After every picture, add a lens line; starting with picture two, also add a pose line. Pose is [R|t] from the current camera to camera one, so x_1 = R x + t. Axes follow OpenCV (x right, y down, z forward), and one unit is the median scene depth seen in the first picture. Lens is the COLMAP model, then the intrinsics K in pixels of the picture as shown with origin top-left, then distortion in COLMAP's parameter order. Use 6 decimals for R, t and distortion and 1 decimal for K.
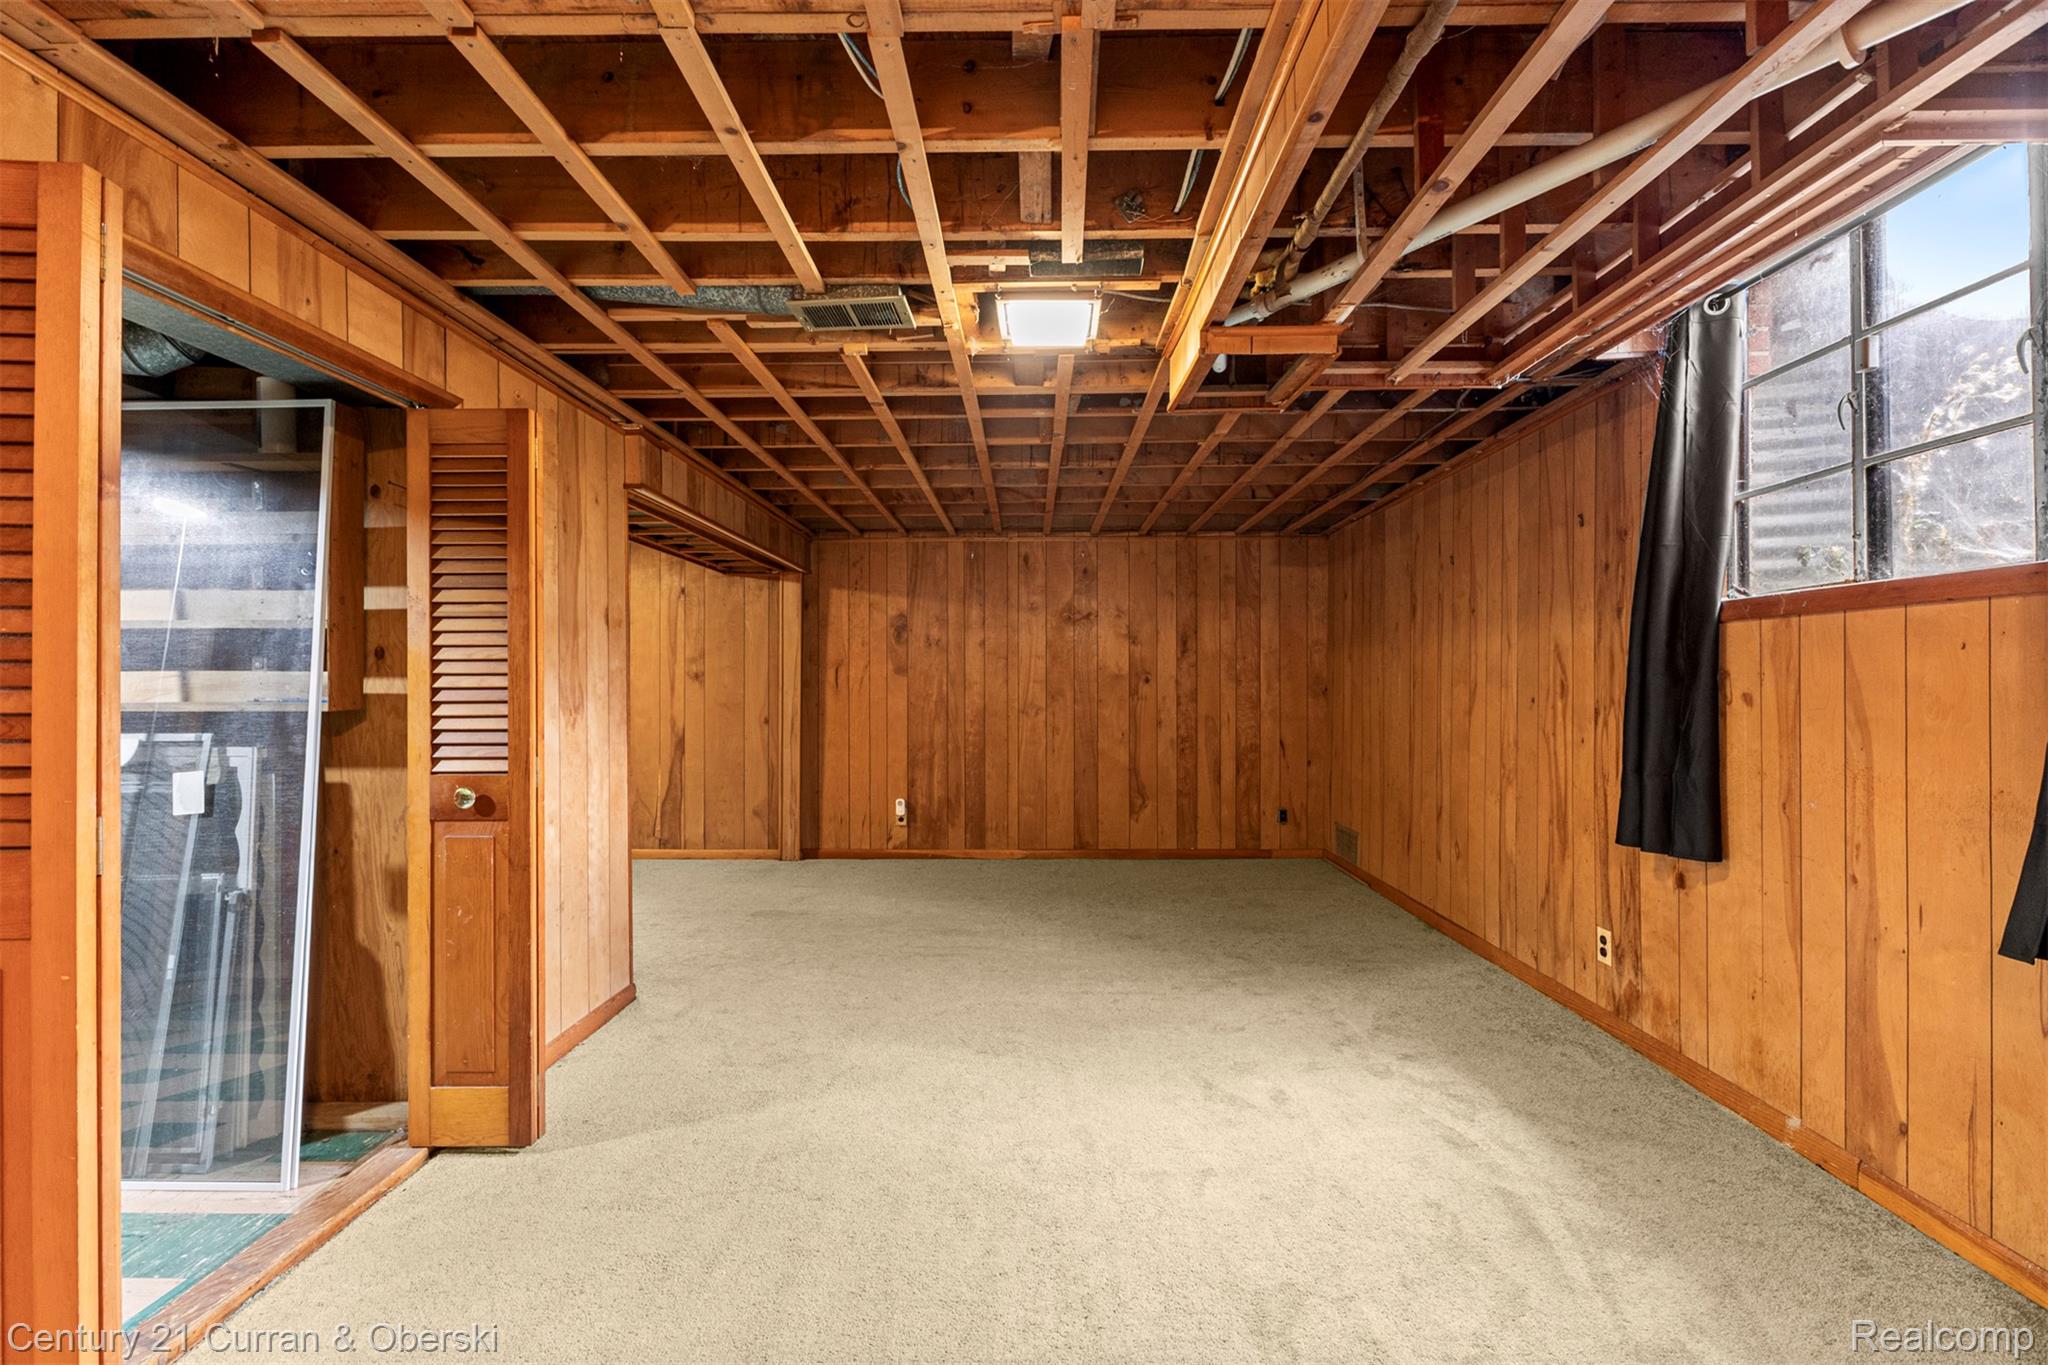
lens RADIAL K [[918.5, 0, 1020.2], [0, 918.5, 687.3], [0, 0, 1]] dist [0.005809, -0.003940]
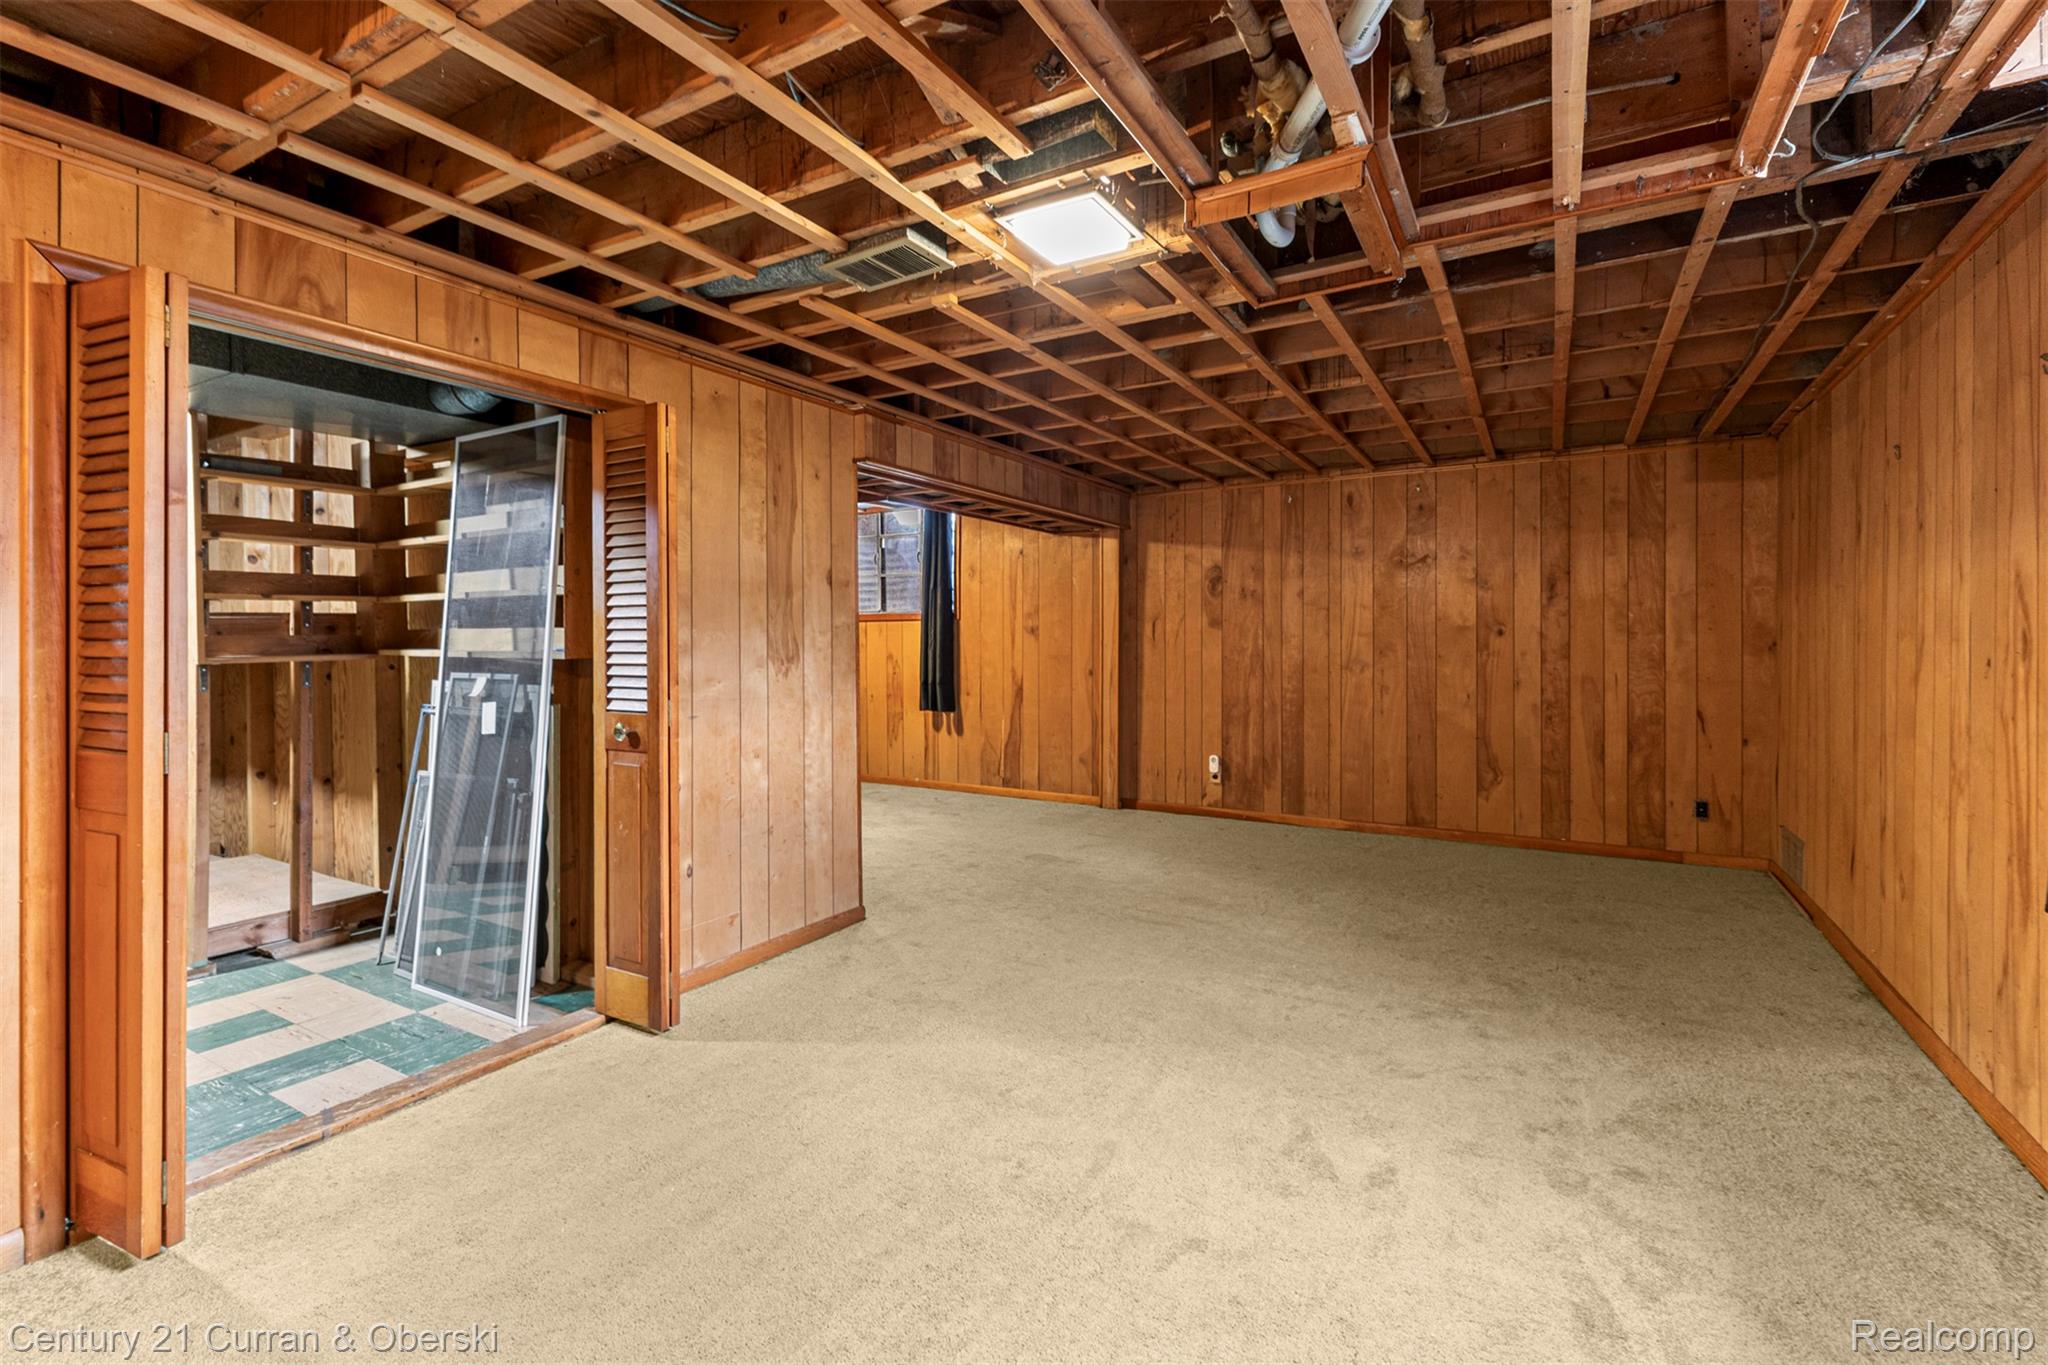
lens RADIAL K [[887.8, 0, 1042.3], [0, 887.8, 642.7], [0, 0, 1]] dist [0.010538, -0.000699]
pose [[0.877203, 0.002196, -0.480116, 0.315348], [-0.001125, 0.999996, 0.002519, -0.000169], [0.480119, -0.001670, 0.877202, 0.172637]]
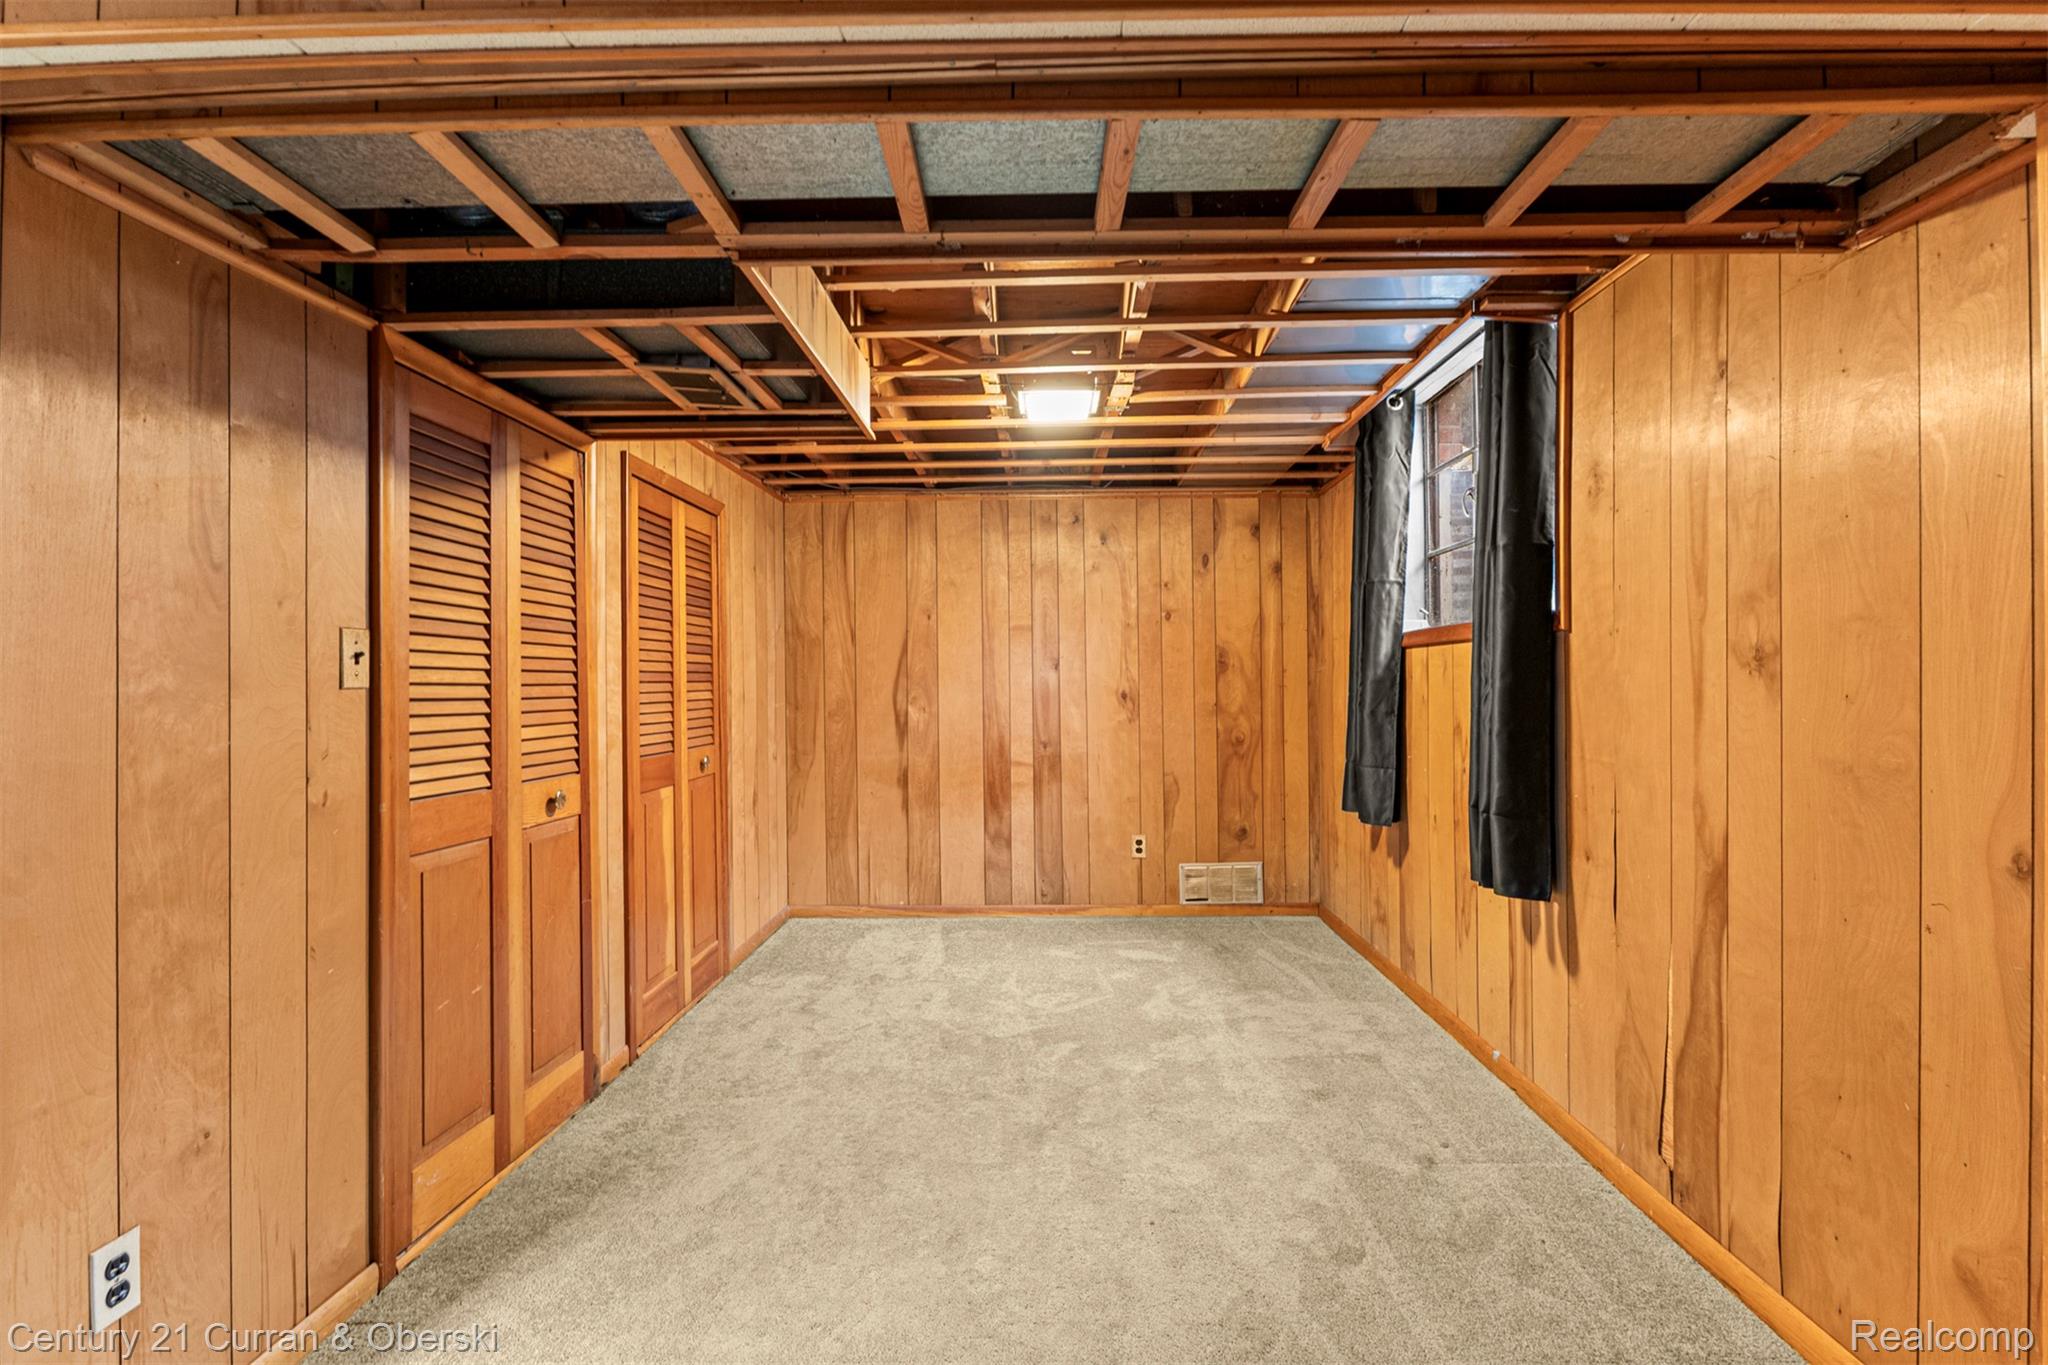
lens RADIAL K [[918.5, 0, 1027.0], [0, 918.5, 681.3], [0, 0, 1]] dist [0.005809, -0.003940]
pose [[-0.019703, -0.001938, -0.999804, -0.131458], [-0.003287, 0.999993, -0.001874, -0.007363], [0.999800, 0.003249, -0.019709, 1.537391]]
